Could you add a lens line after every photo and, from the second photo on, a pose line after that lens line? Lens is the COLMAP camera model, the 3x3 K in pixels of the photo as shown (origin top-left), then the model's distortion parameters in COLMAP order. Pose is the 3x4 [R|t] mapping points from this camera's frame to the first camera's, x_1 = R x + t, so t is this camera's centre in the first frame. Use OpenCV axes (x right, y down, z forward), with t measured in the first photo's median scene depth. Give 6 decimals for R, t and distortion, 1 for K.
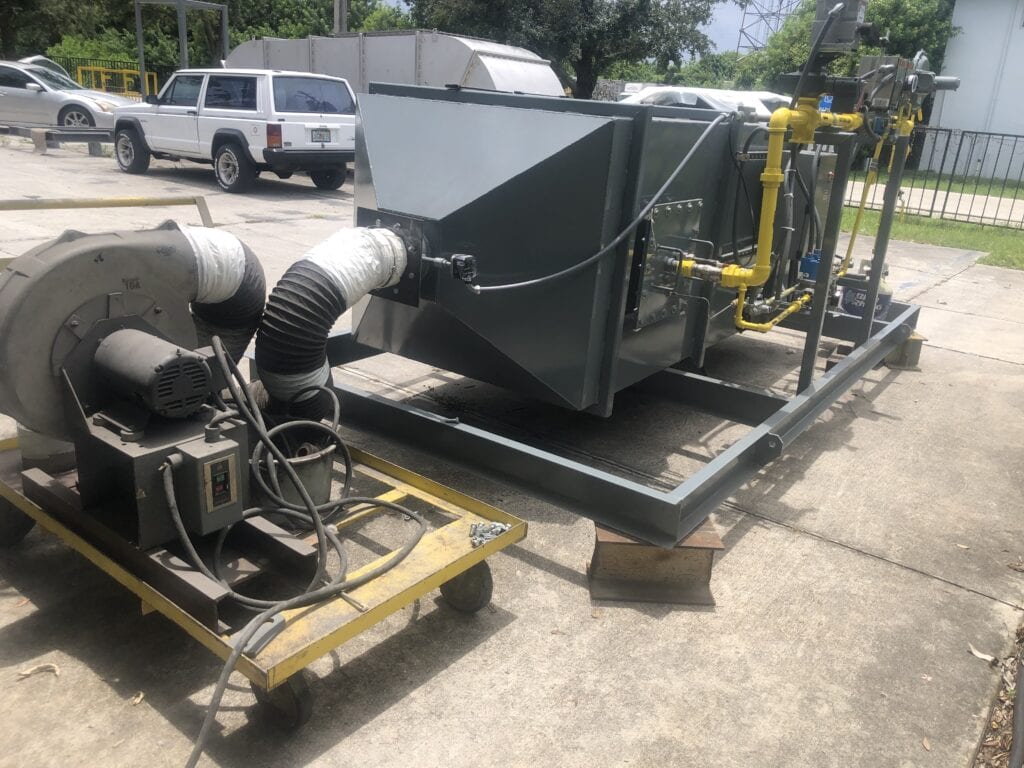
lens RADIAL K [[816.8, 0, 513.9], [0, 816.8, 382.2], [0, 0, 1]] dist [0.024370, -0.002901]
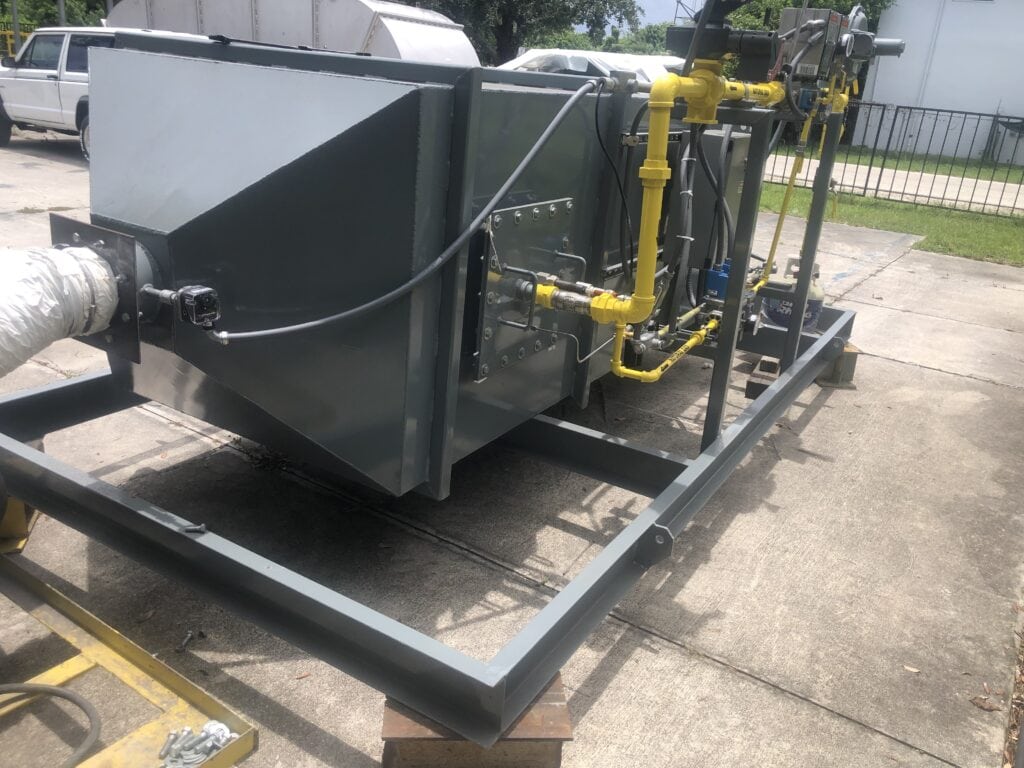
lens RADIAL K [[816.8, 0, 506.4], [0, 816.8, 382.6], [0, 0, 1]] dist [0.024370, -0.002901]
pose [[0.998151, -0.012478, 0.059496, 0.116453], [0.010548, 0.999411, 0.032648, -0.075943], [-0.059869, -0.031960, 0.997694, 0.241893]]
